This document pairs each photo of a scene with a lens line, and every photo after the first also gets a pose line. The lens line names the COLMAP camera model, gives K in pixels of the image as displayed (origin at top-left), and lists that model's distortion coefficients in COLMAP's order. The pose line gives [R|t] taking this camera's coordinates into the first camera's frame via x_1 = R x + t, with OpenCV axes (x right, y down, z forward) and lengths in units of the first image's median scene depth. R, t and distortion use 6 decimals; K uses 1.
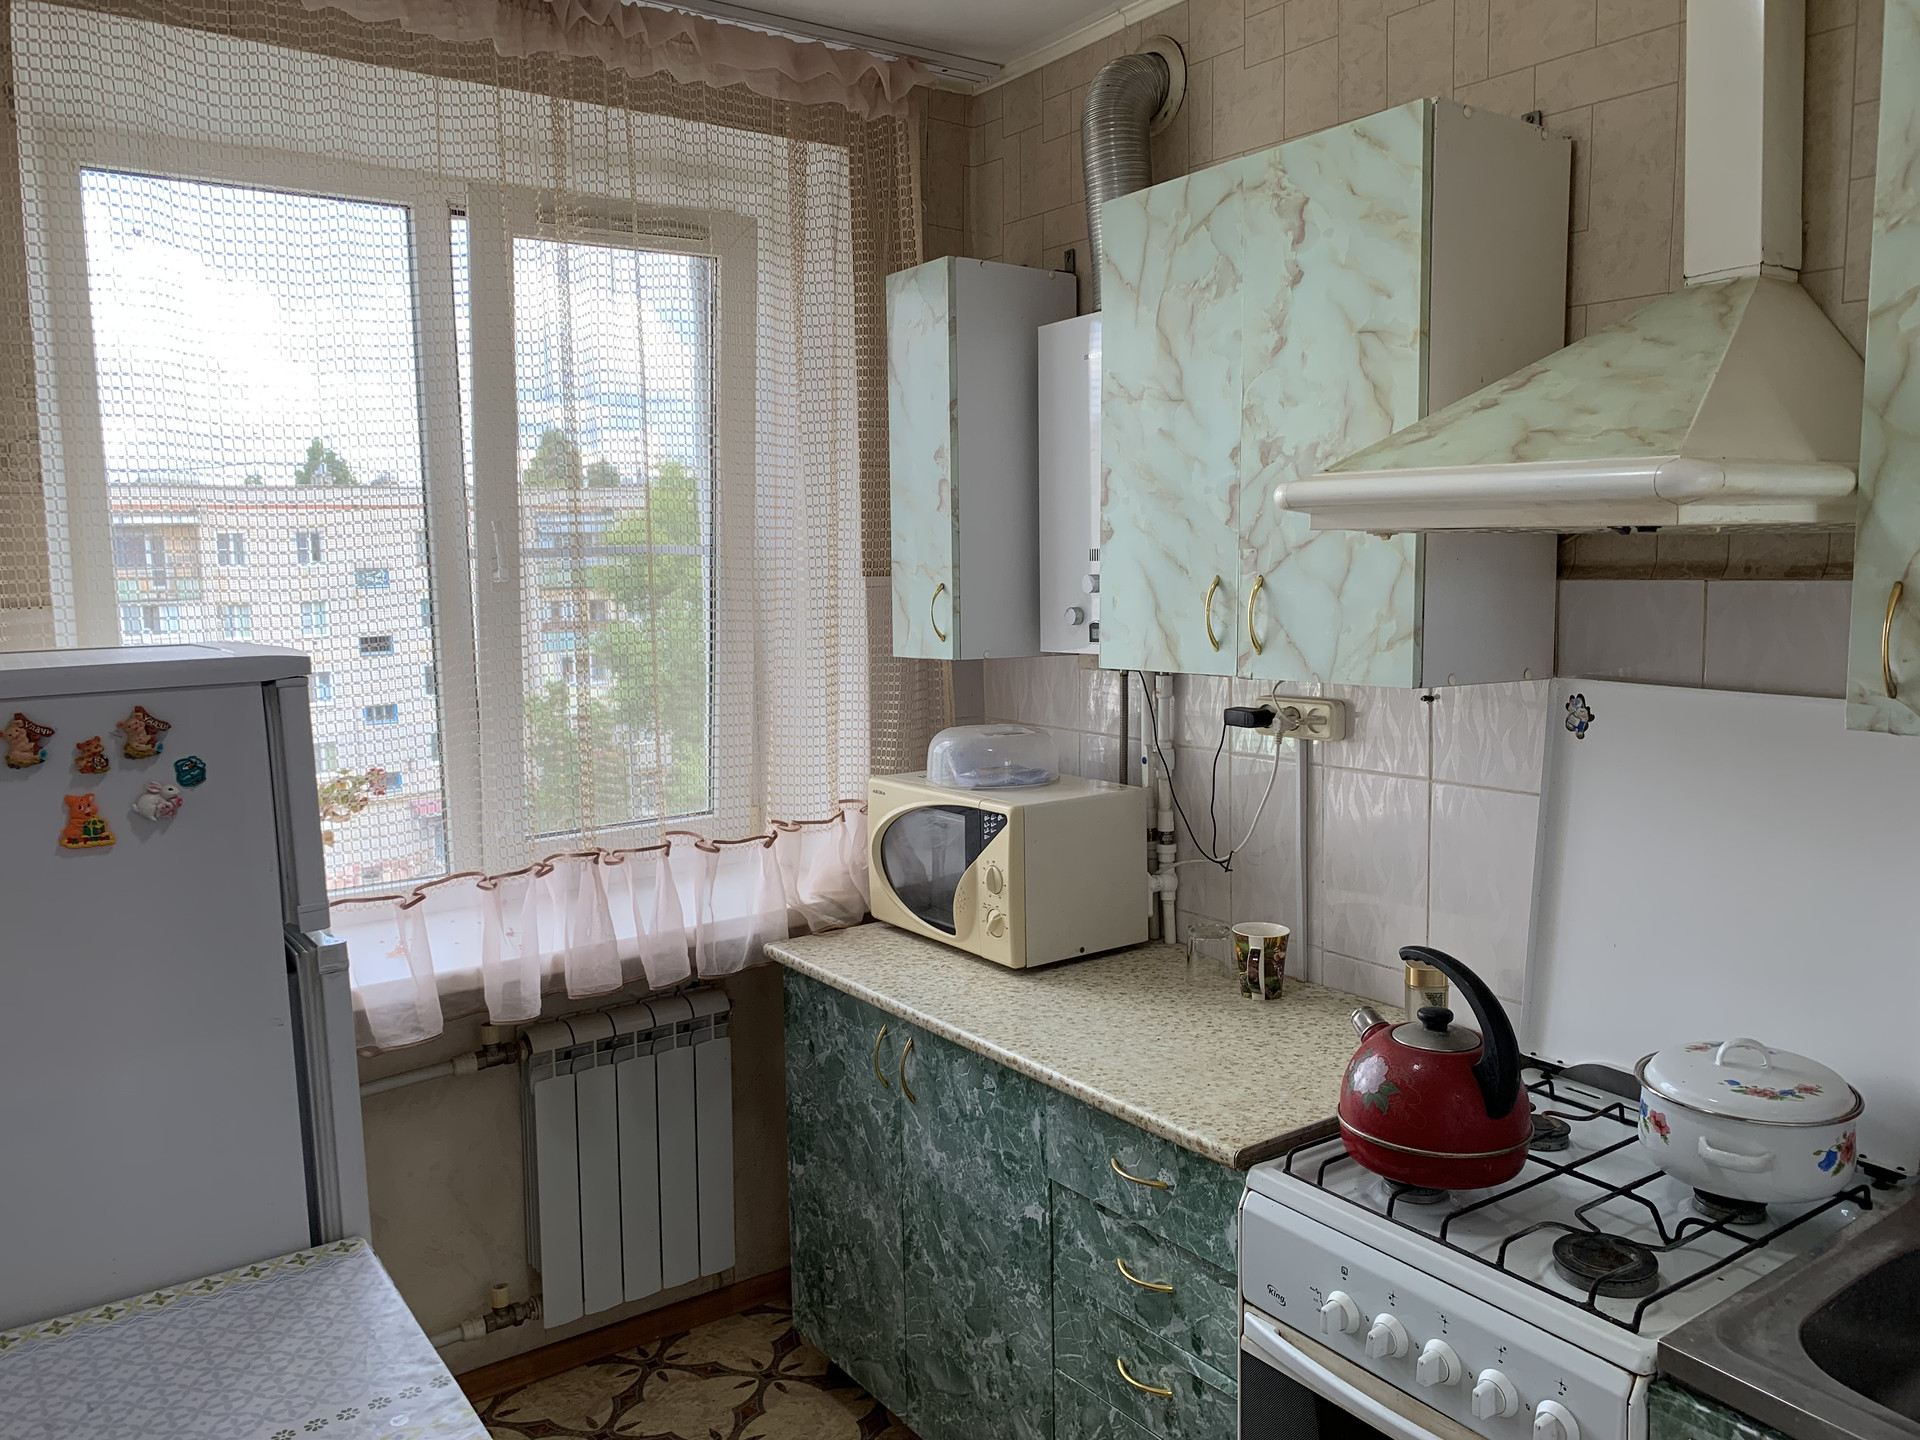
lens RADIAL K [[1471.4, 0, 961.5], [0, 1471.4, 714.2], [0, 0, 1]] dist [0.054175, -0.049546]
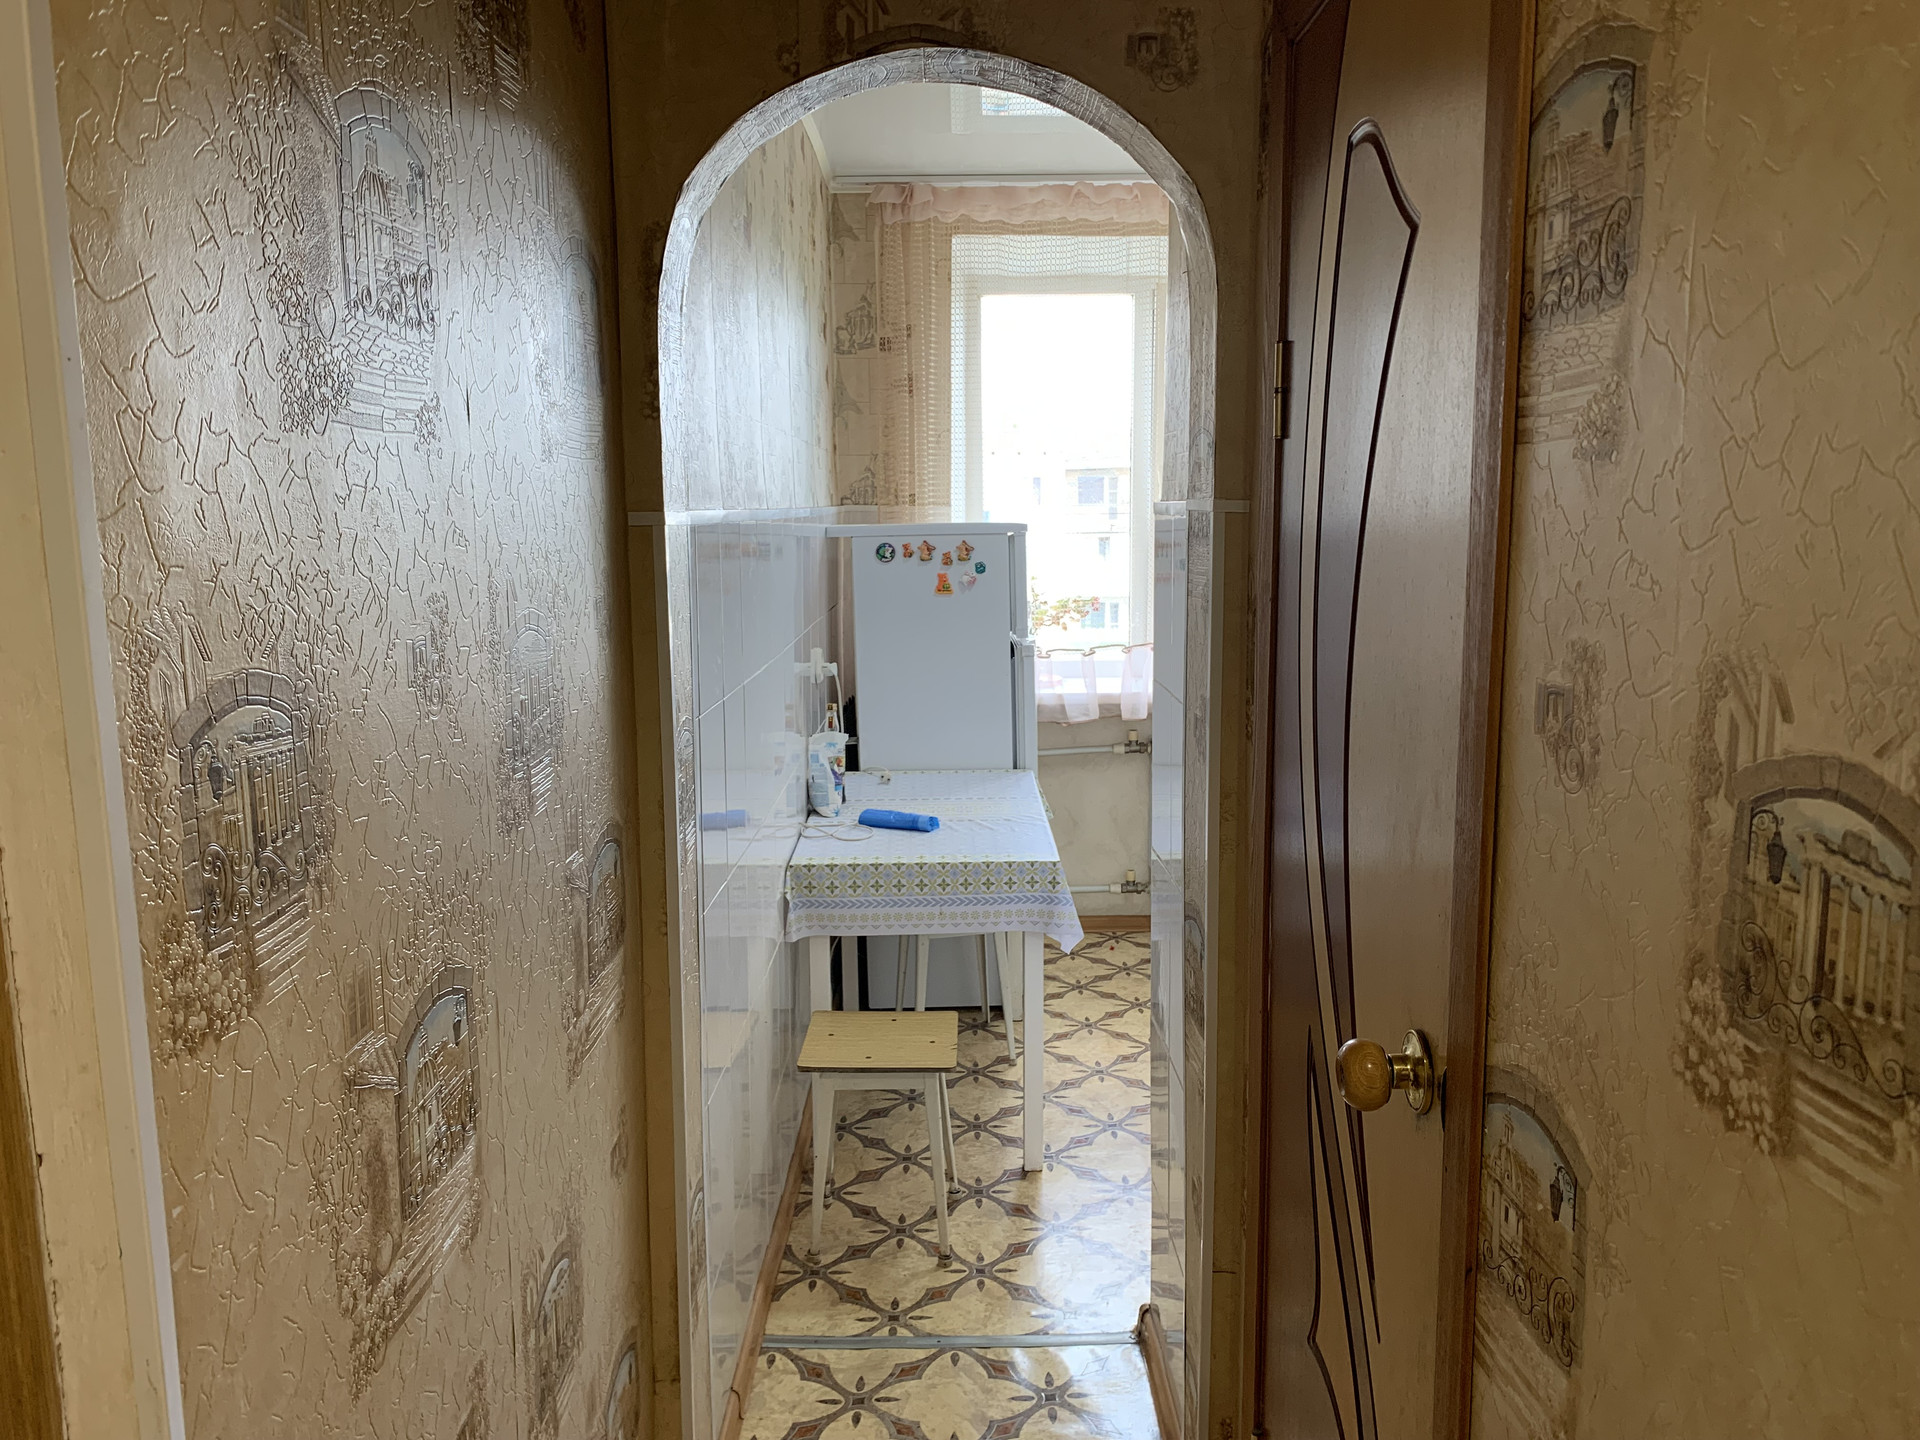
lens RADIAL K [[1471.4, 0, 960.9], [0, 1471.4, 713.8], [0, 0, 1]] dist [0.054175, -0.049546]
pose [[0.826533, 0.092761, -0.555192, 0.878351], [-0.067053, 0.995530, 0.066507, 0.122846], [0.558879, -0.017743, 0.829059, -1.112502]]
